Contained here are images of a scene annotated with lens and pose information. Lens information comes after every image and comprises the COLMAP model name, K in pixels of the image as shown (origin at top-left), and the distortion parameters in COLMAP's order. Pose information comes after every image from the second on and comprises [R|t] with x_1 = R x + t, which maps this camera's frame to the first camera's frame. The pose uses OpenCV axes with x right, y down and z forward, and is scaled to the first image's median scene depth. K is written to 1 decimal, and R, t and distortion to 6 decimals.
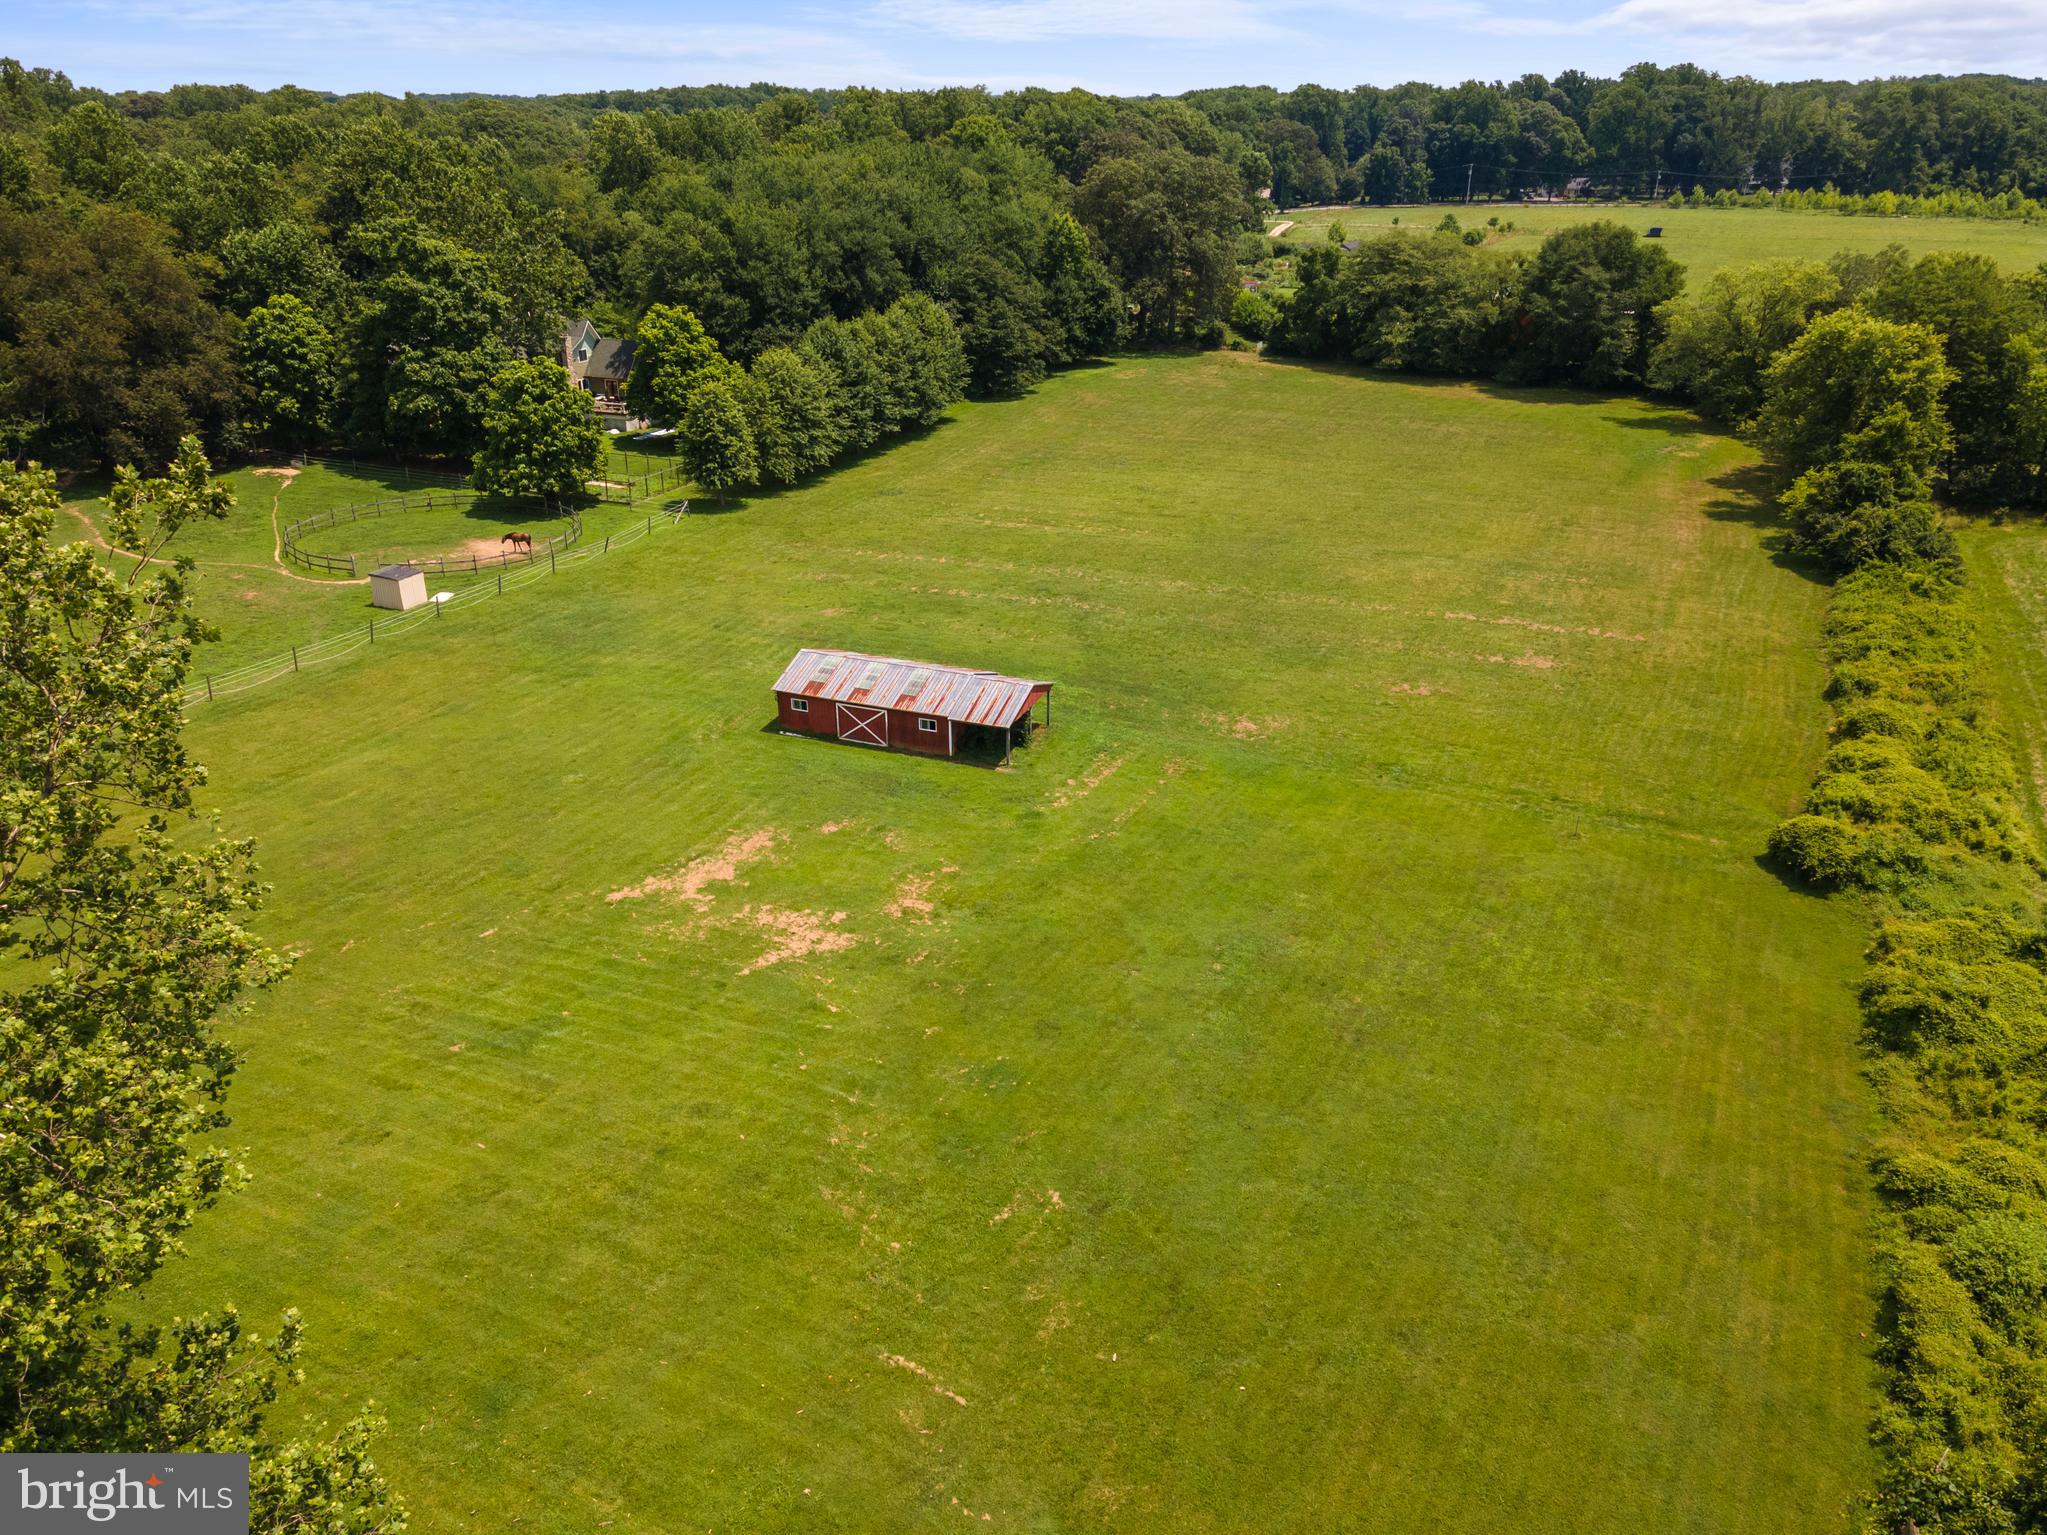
lens RADIAL K [[1511.3, 0, 1025.0], [0, 1511.3, 744.9], [0, 0, 1]] dist [0.015526, 0.051870]
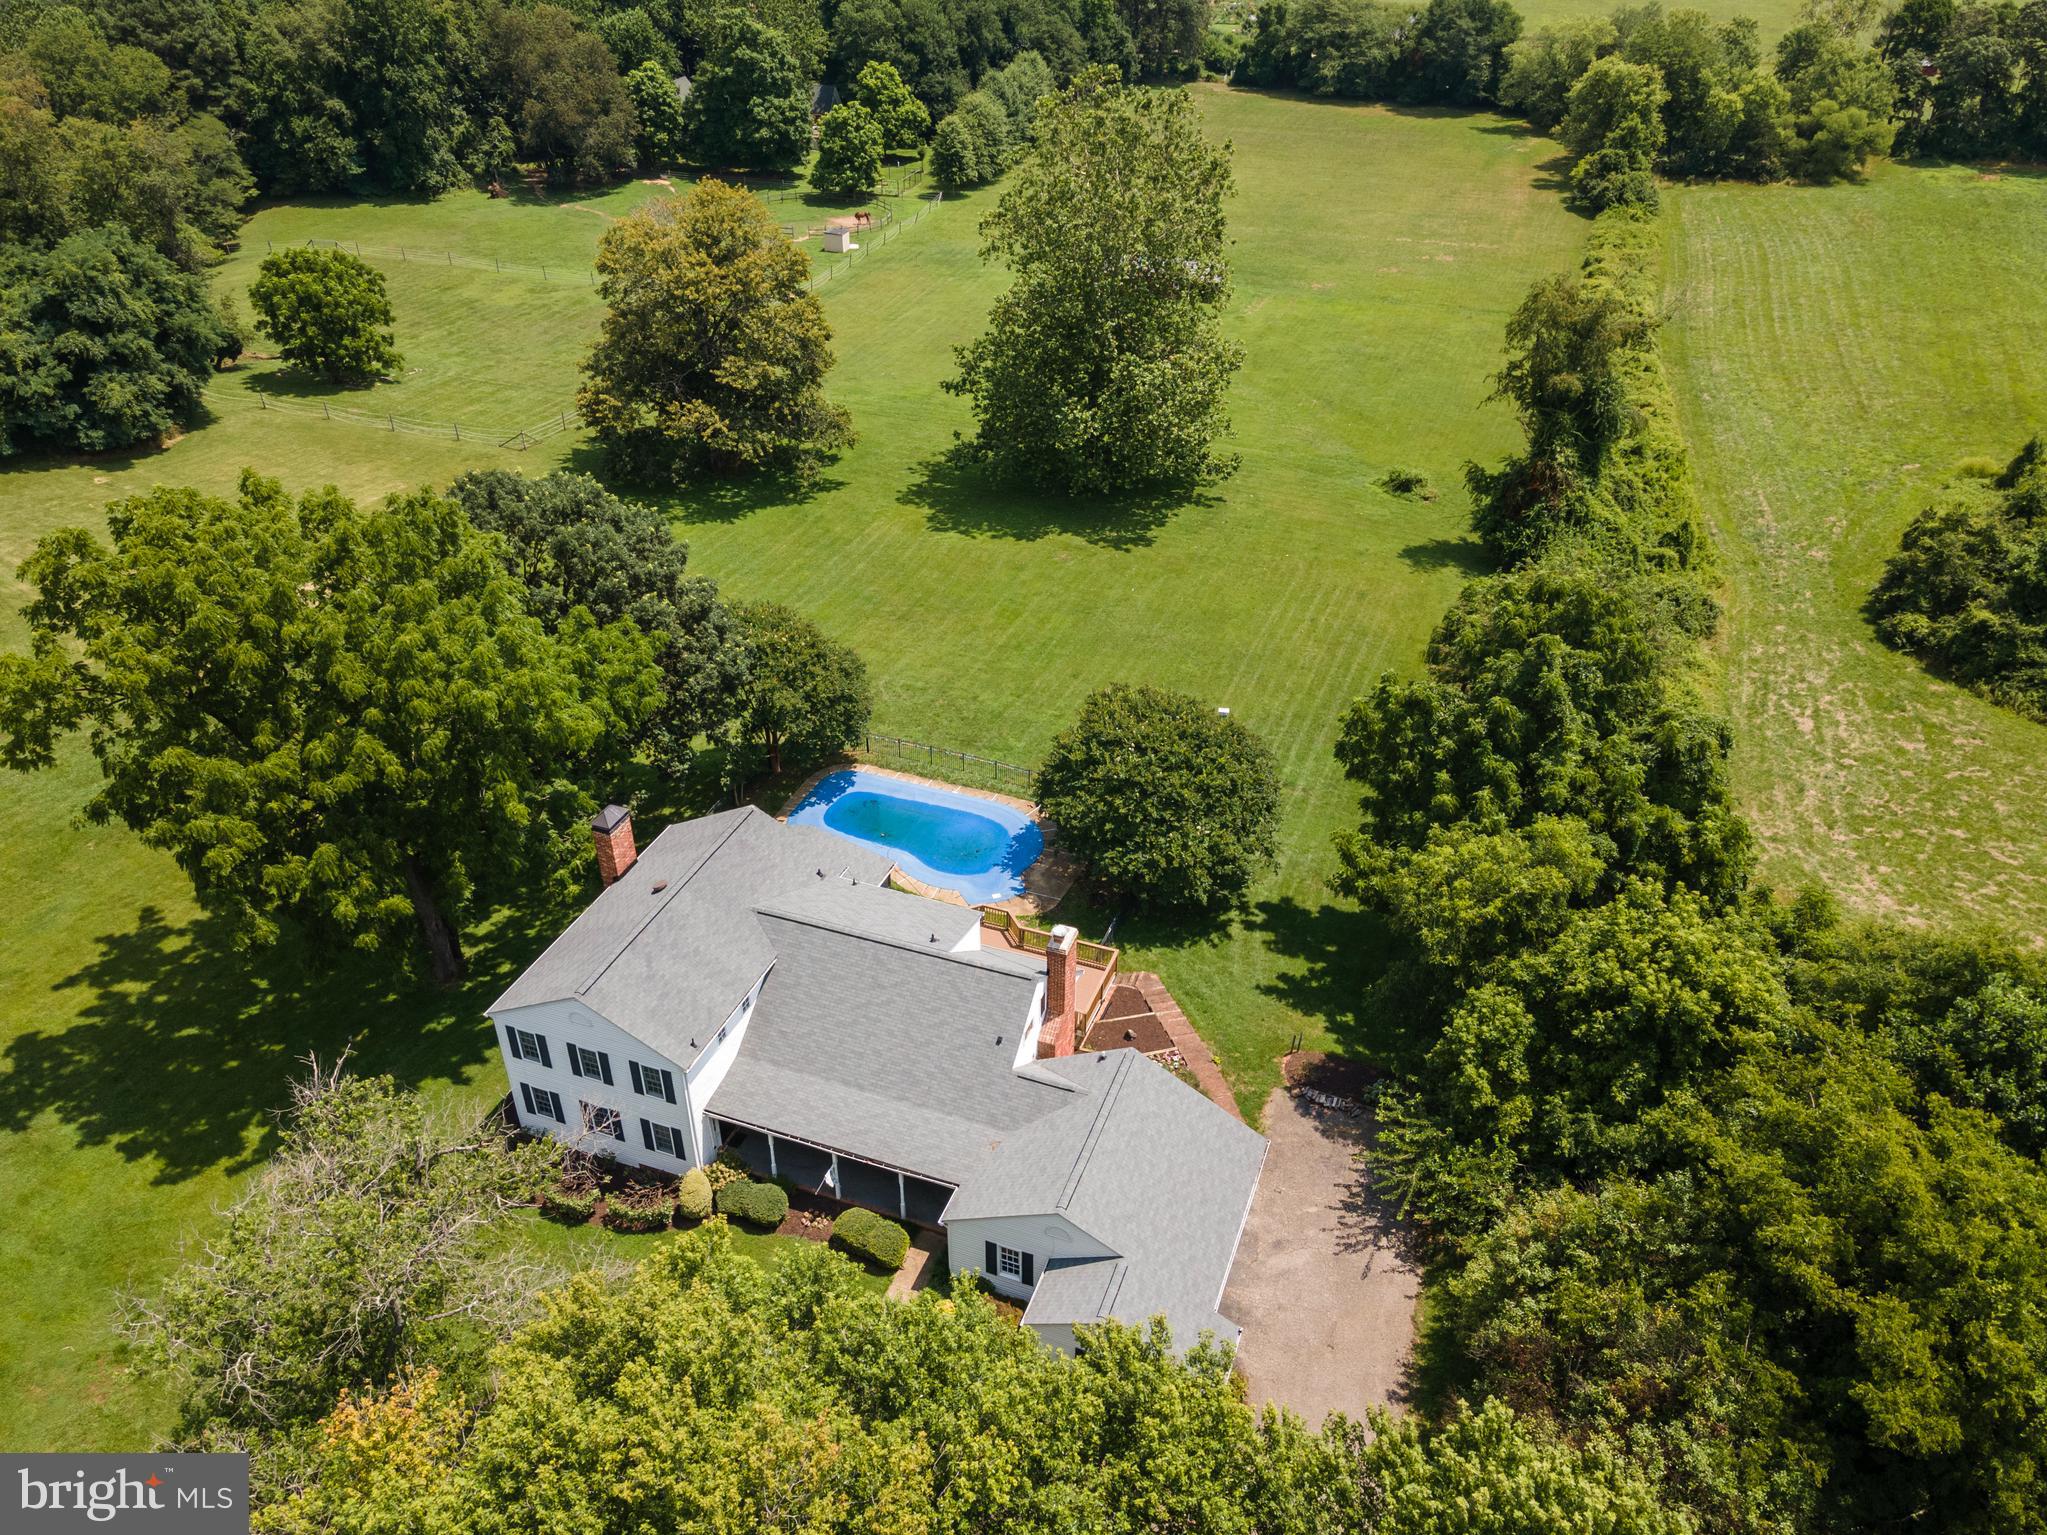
lens RADIAL K [[1499.0, 0, 1023.5], [0, 1499.0, 767.5], [0, 0, 1]] dist [0.007971, 0.050097]
pose [[0.994296, -0.058818, 0.088974, -0.297839], [0.041829, 0.982409, 0.181995, 0.153112], [-0.098114, -0.177236, 0.979266, -0.693569]]
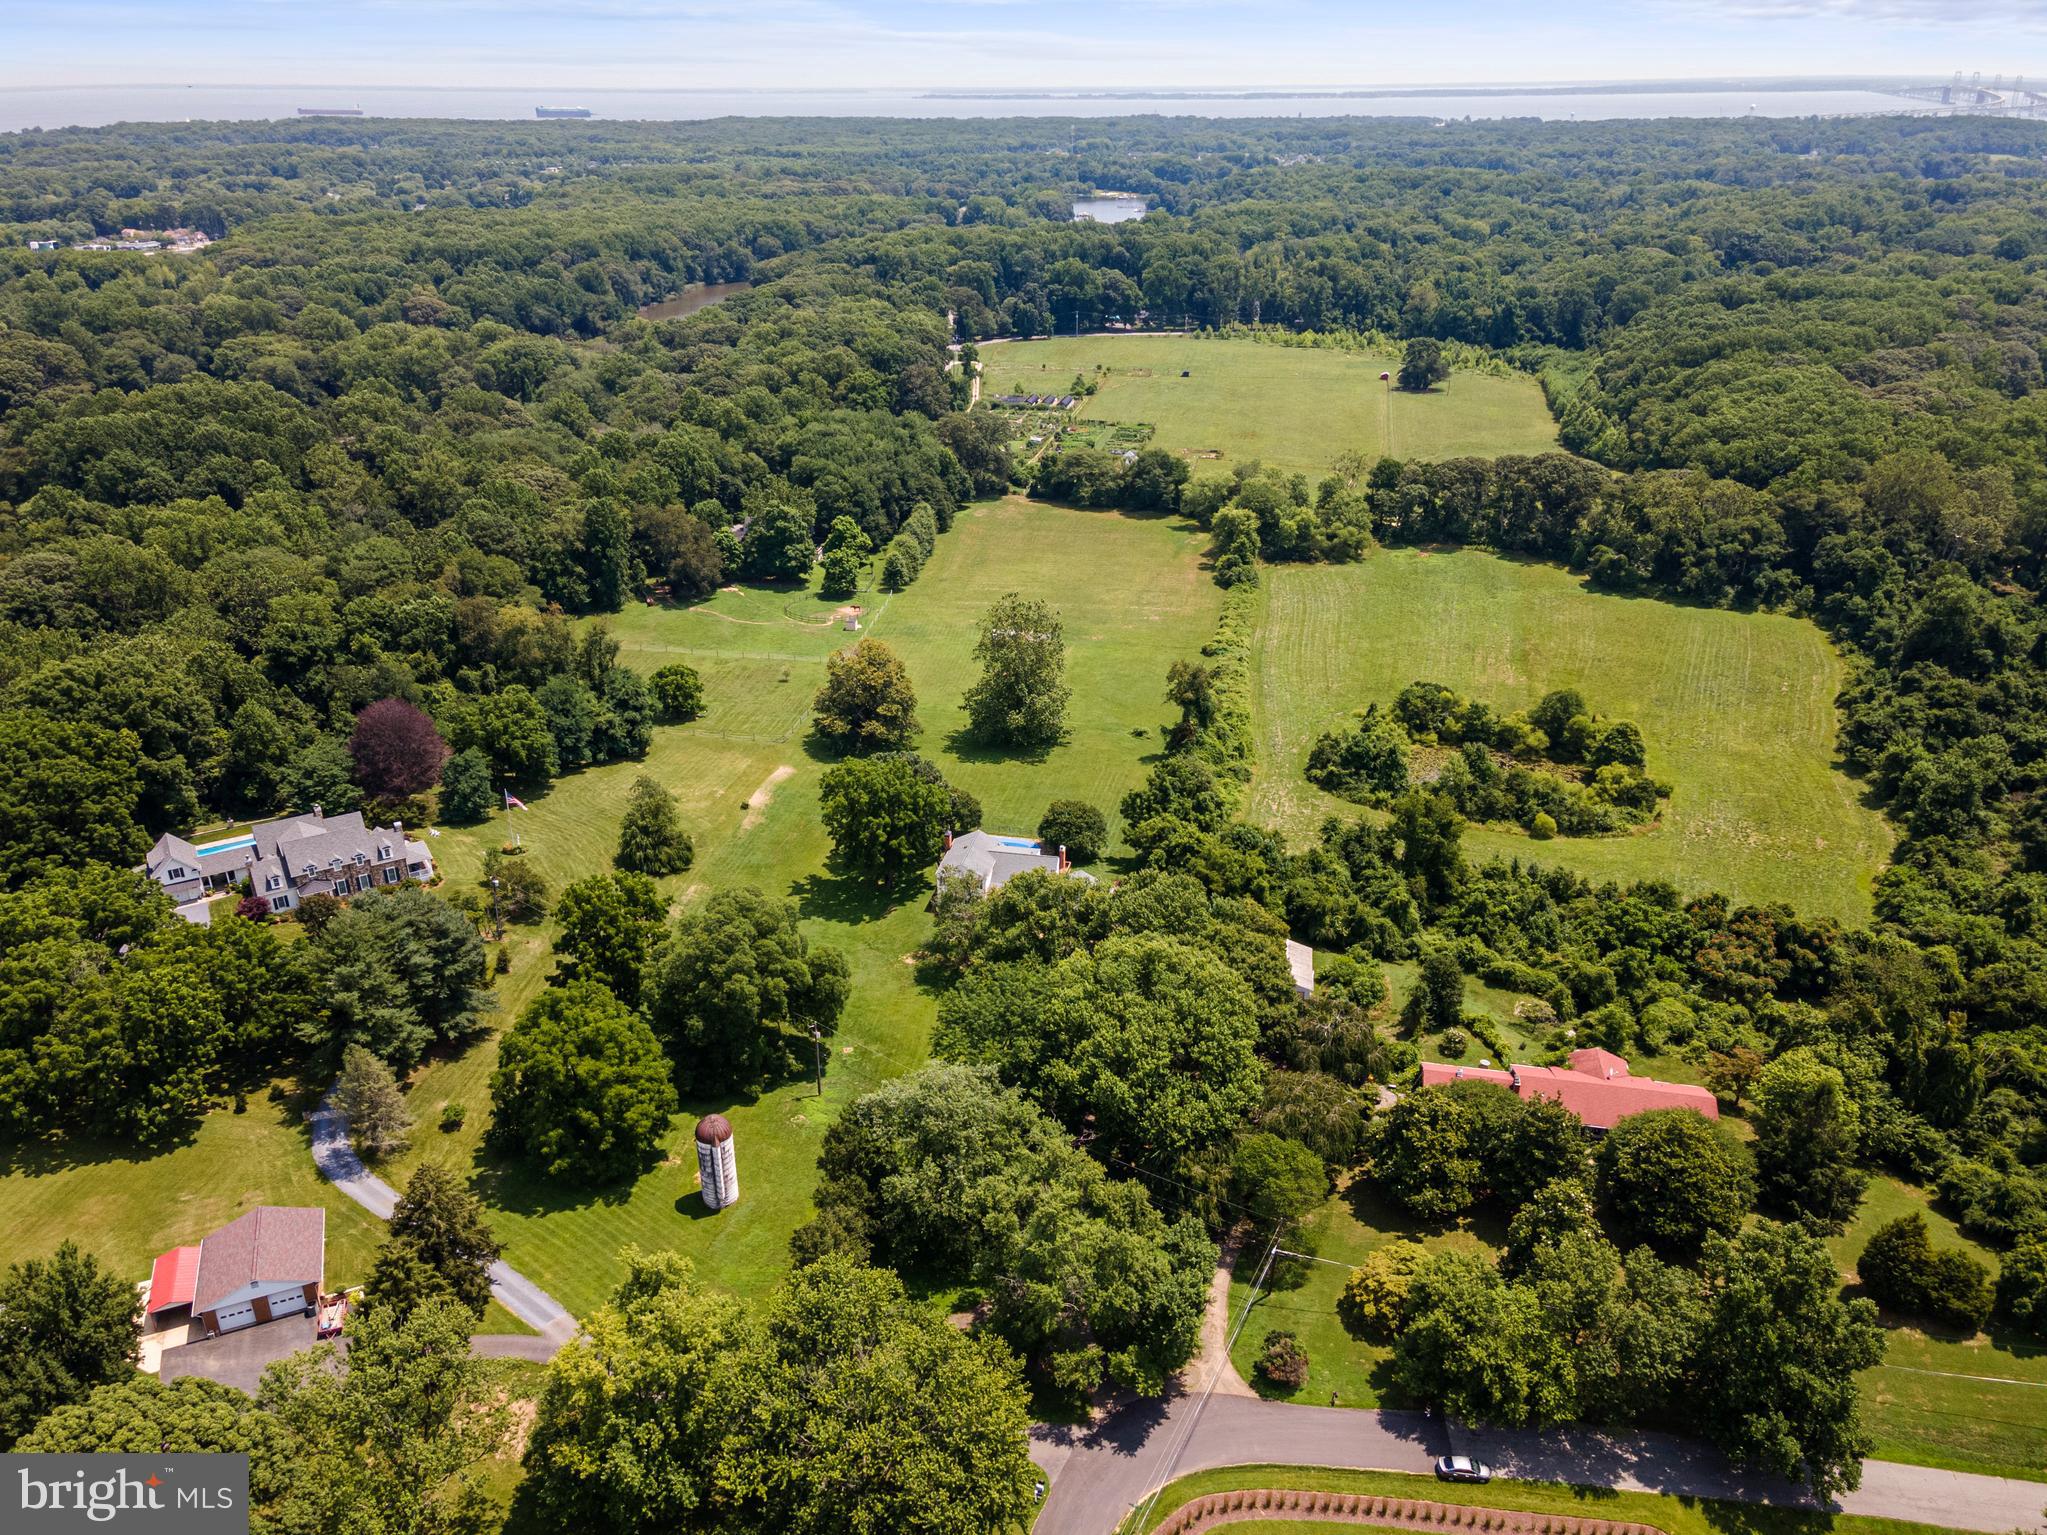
lens RADIAL K [[1499.0, 0, 1023.5], [0, 1499.0, 767.5], [0, 0, 1]] dist [0.007971, 0.050097]
pose [[0.965809, -0.110105, 0.234711, -0.680807], [0.104134, 0.993848, 0.037721, 0.107861], [-0.237420, -0.011990, 0.971333, -1.941765]]
